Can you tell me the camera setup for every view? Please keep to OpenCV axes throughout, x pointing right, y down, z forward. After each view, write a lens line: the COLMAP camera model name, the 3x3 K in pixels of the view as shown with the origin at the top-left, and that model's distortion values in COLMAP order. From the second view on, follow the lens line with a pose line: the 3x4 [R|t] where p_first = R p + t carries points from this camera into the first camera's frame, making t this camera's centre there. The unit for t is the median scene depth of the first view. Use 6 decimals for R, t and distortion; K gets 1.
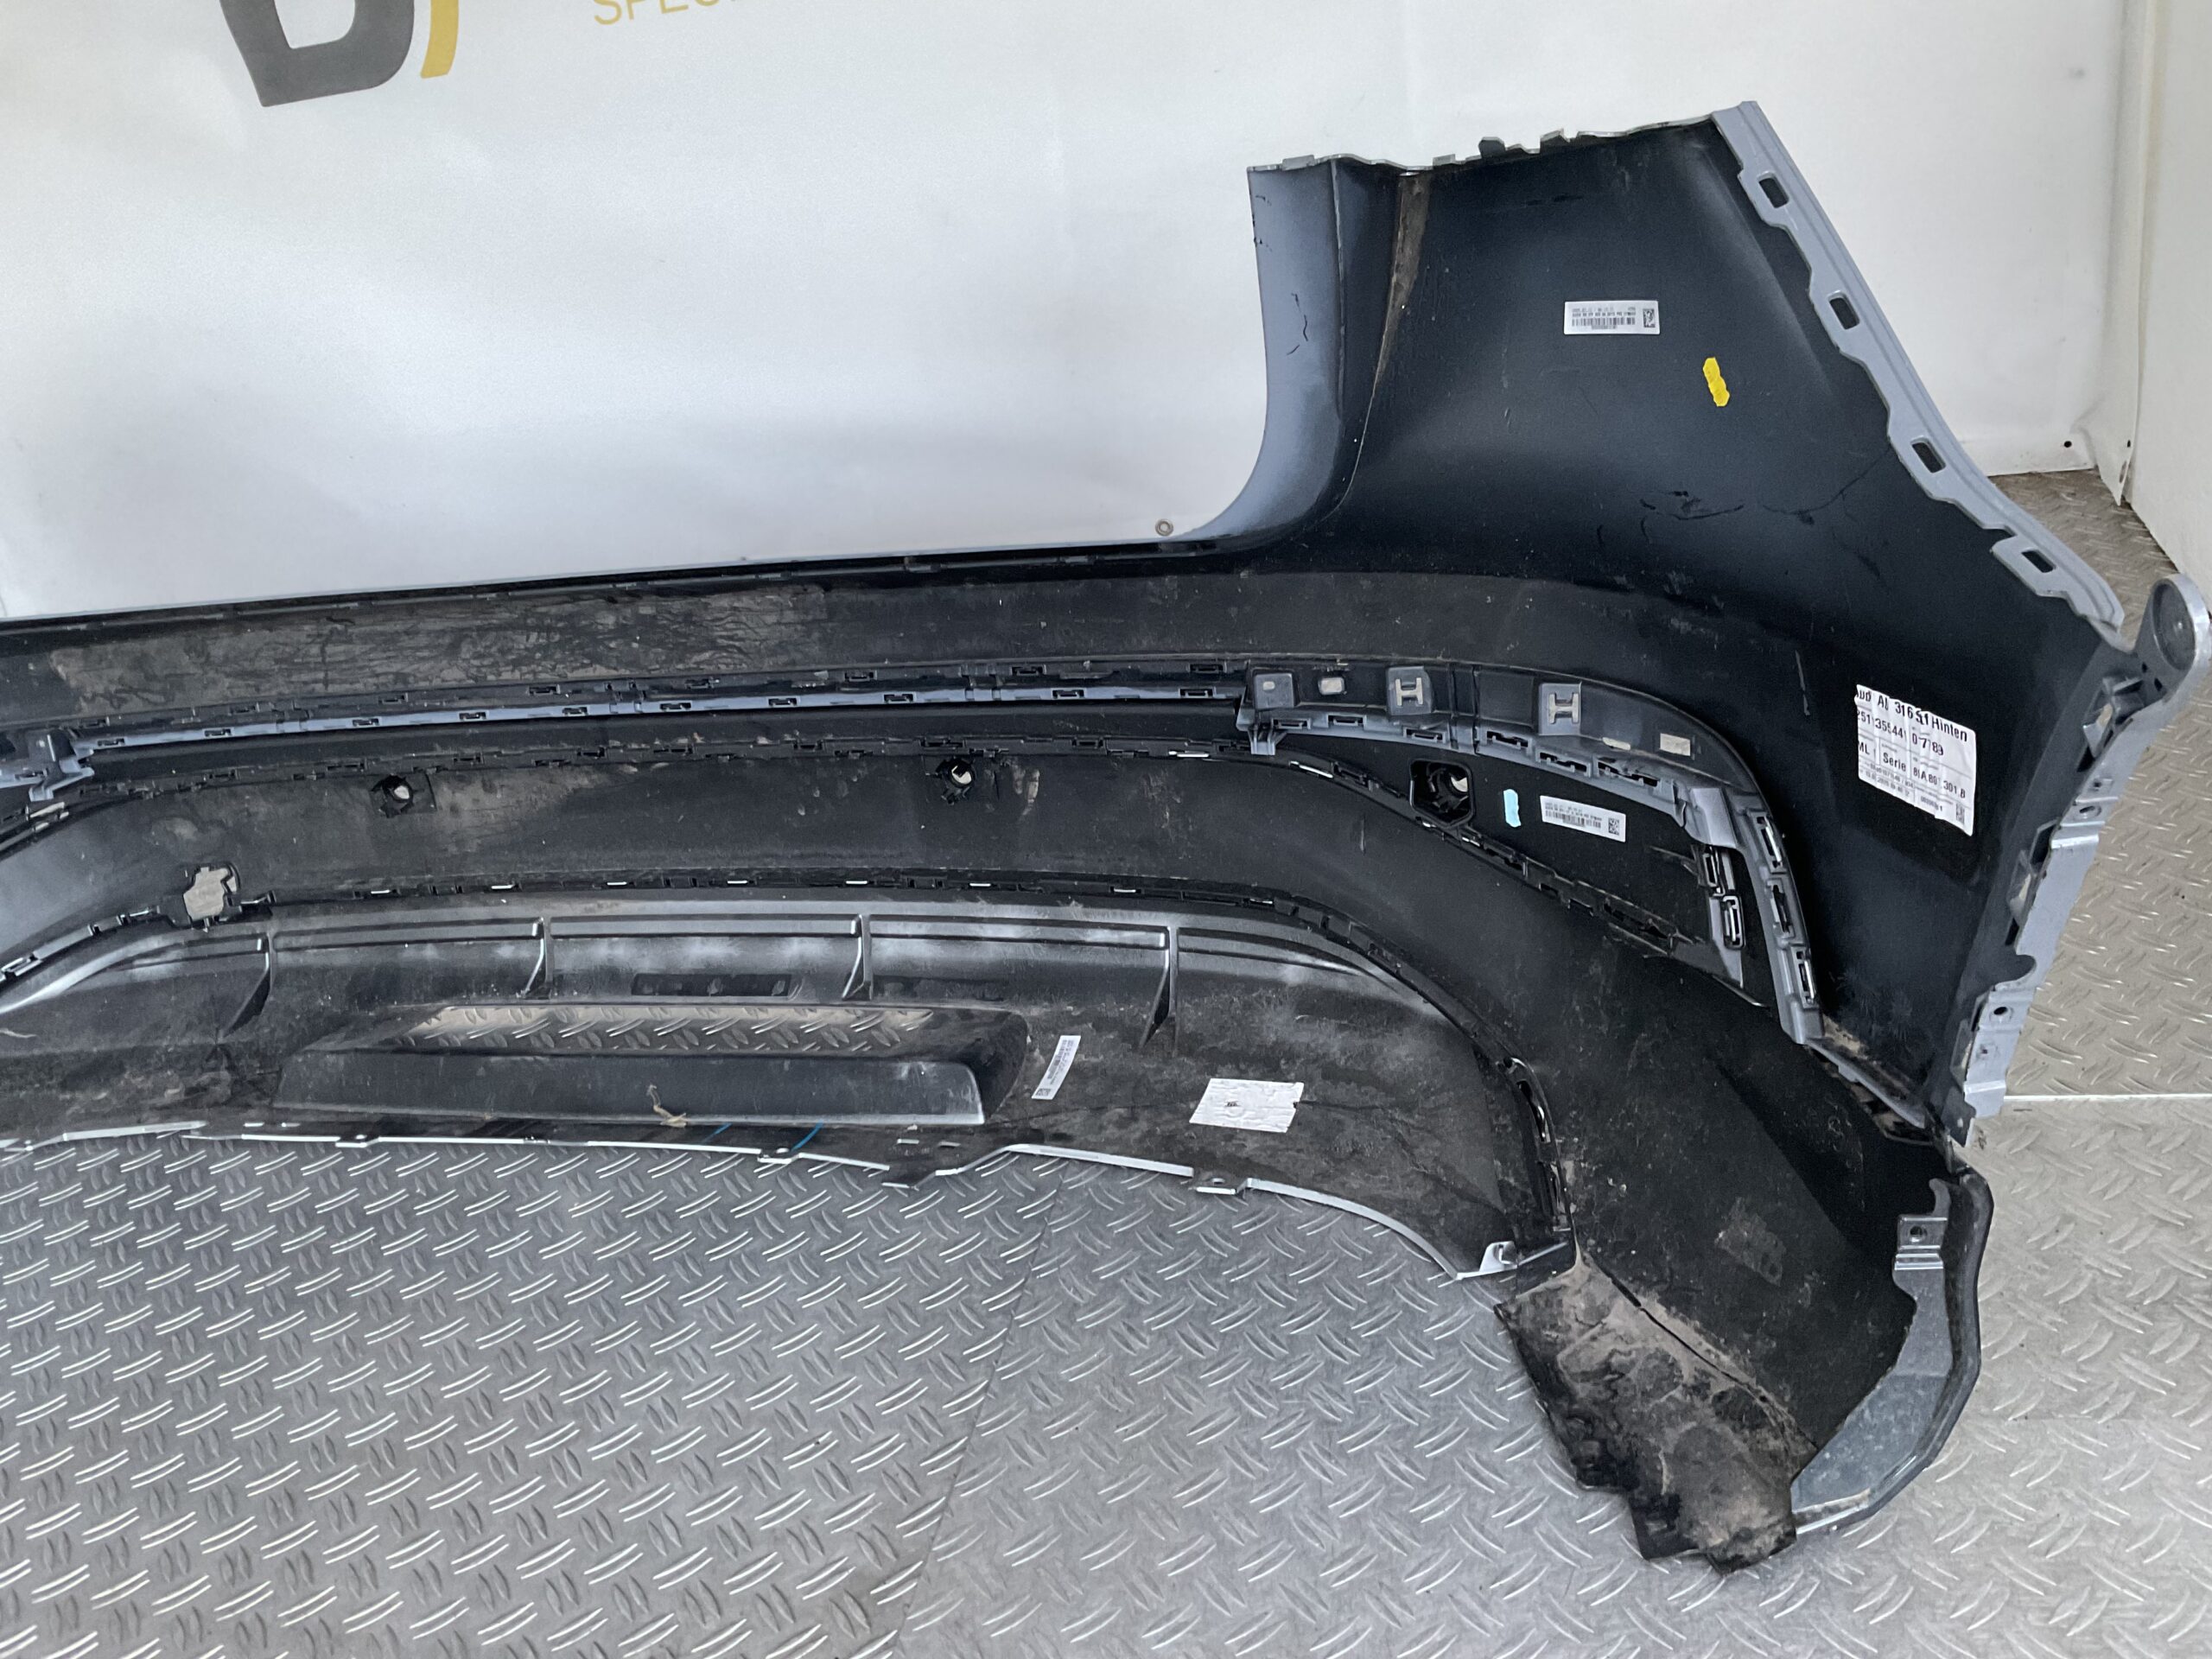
lens RADIAL K [[1854.6, 0, 1097.8], [0, 1854.6, 835.6], [0, 0, 1]] dist [0.024479, -0.045506]
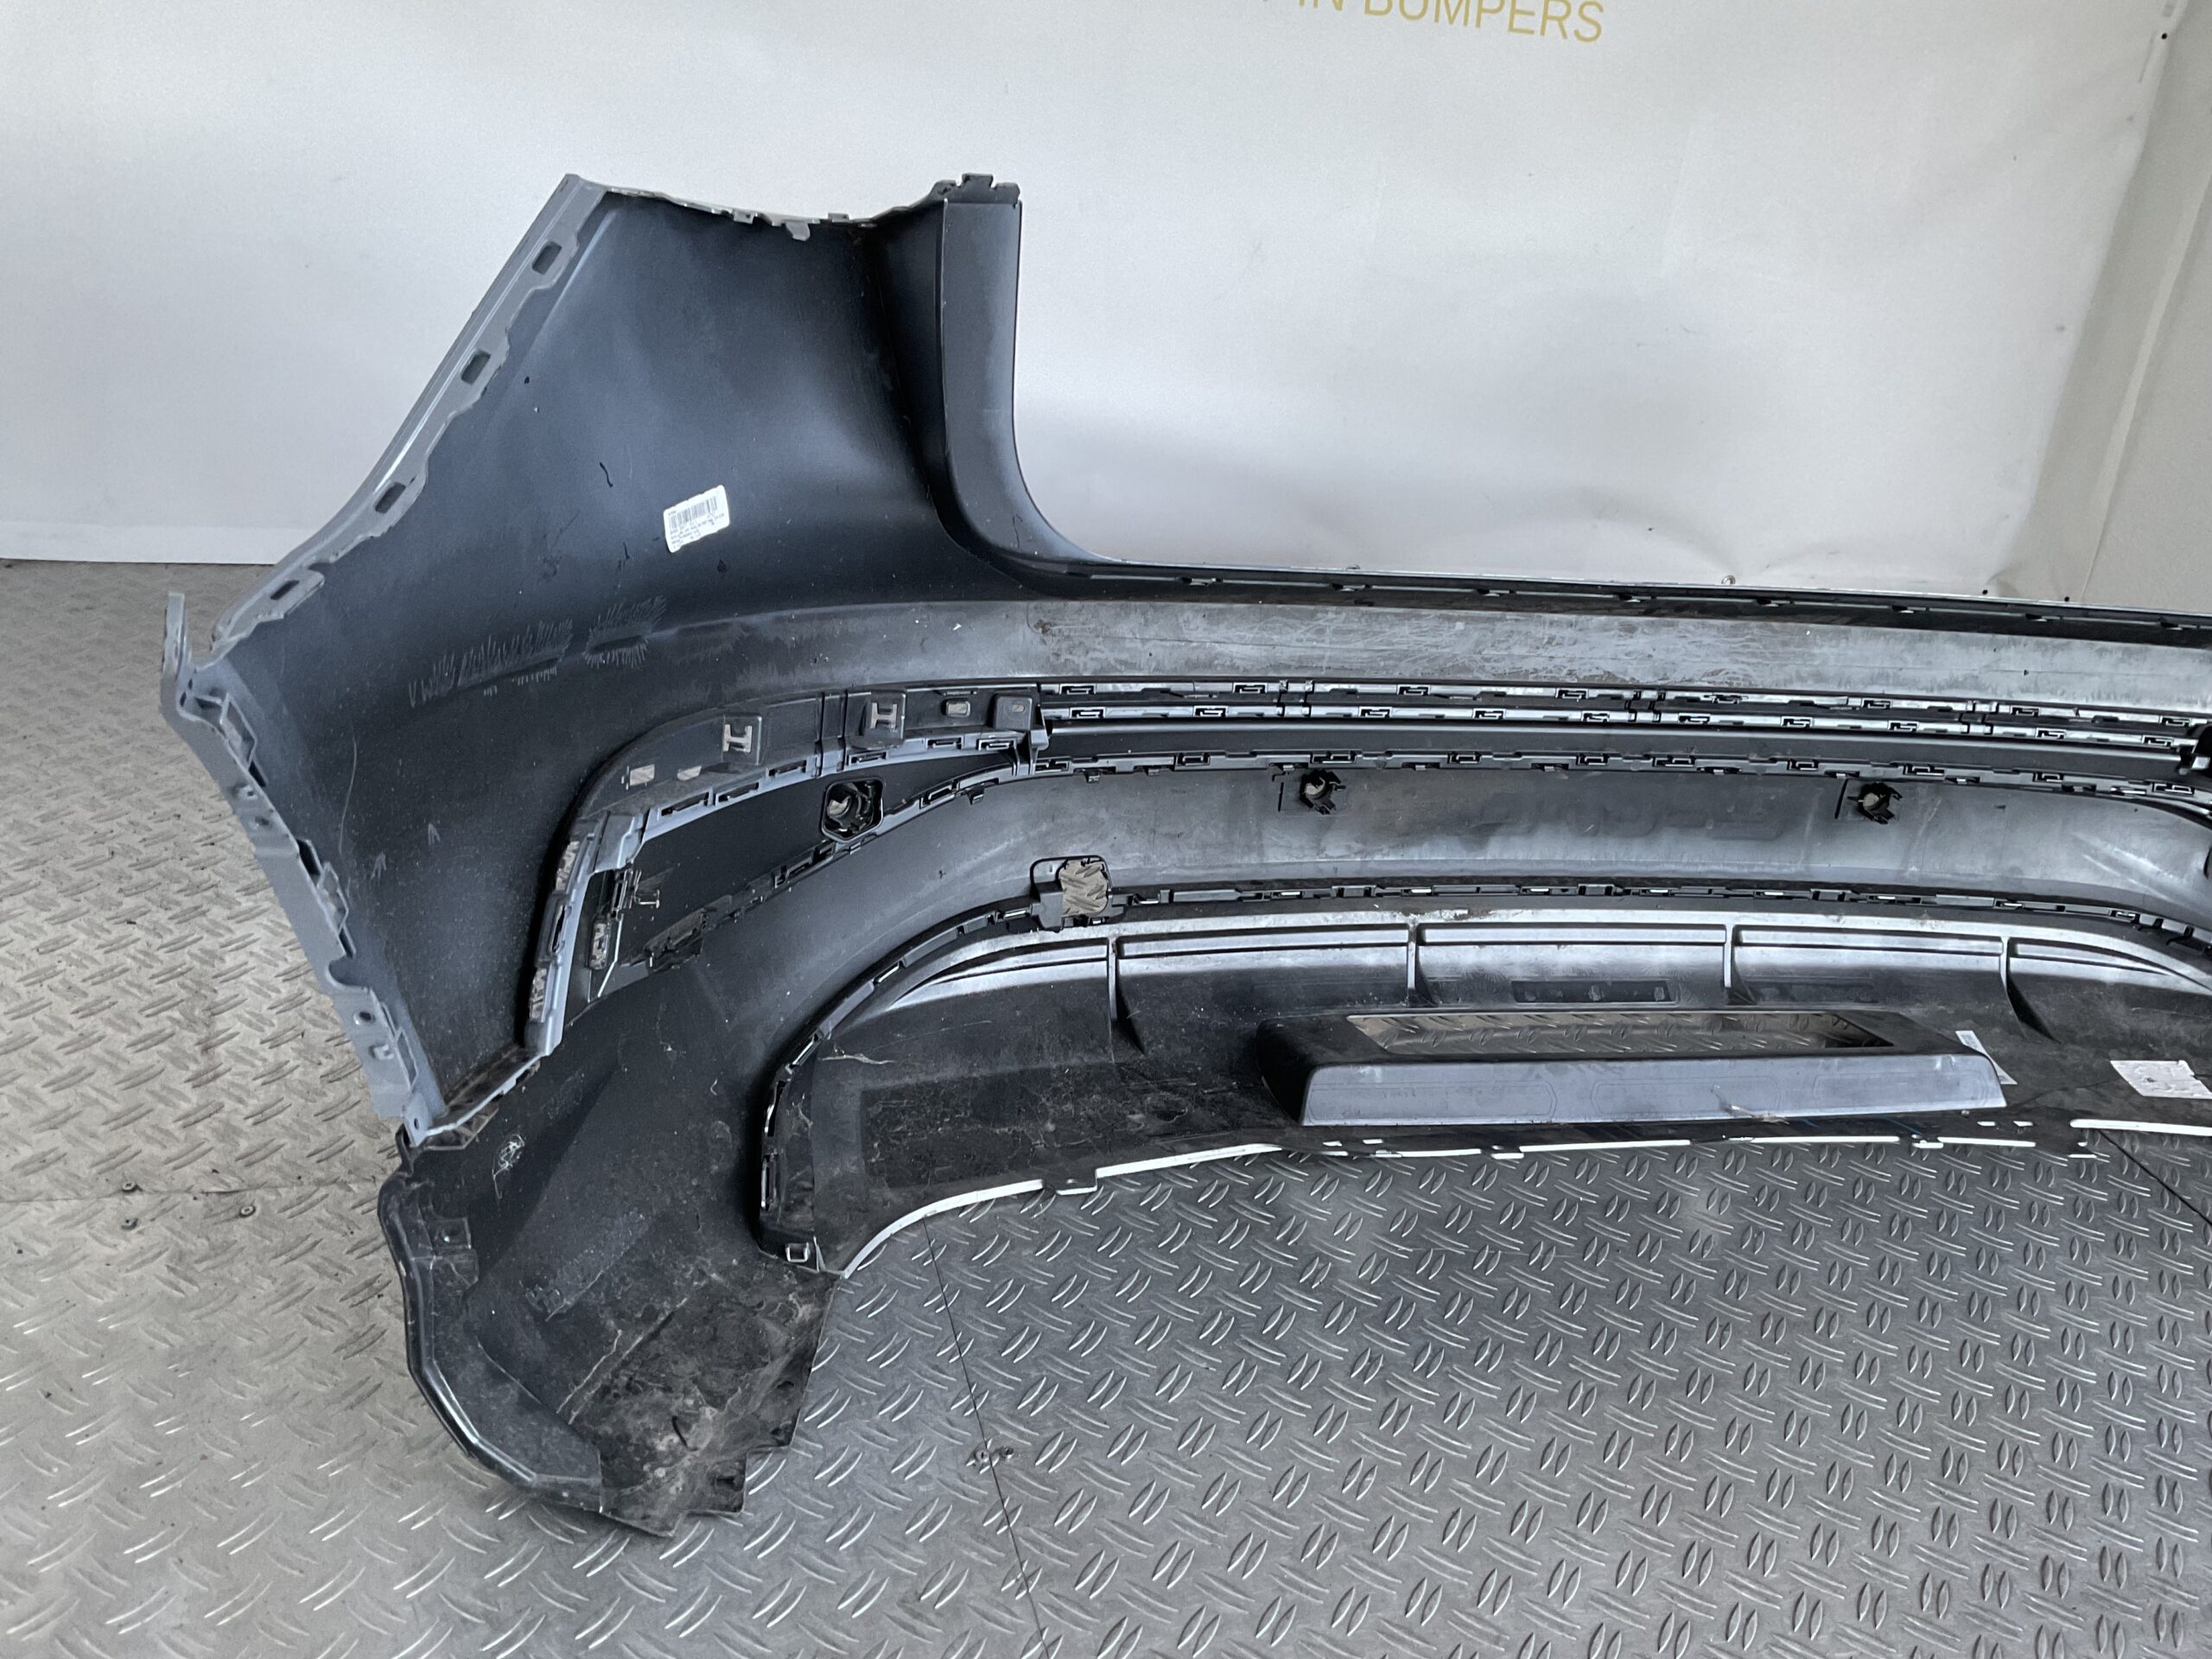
lens RADIAL K [[1866.7, 0, 1049.4], [0, 1866.7, 816.6], [0, 0, 1]] dist [-0.010542, -0.026788]
pose [[0.847123, 0.042243, 0.529715, -1.015876], [-0.029636, 0.999040, -0.032276, 0.026864], [-0.530570, 0.011643, 0.847561, 0.294094]]
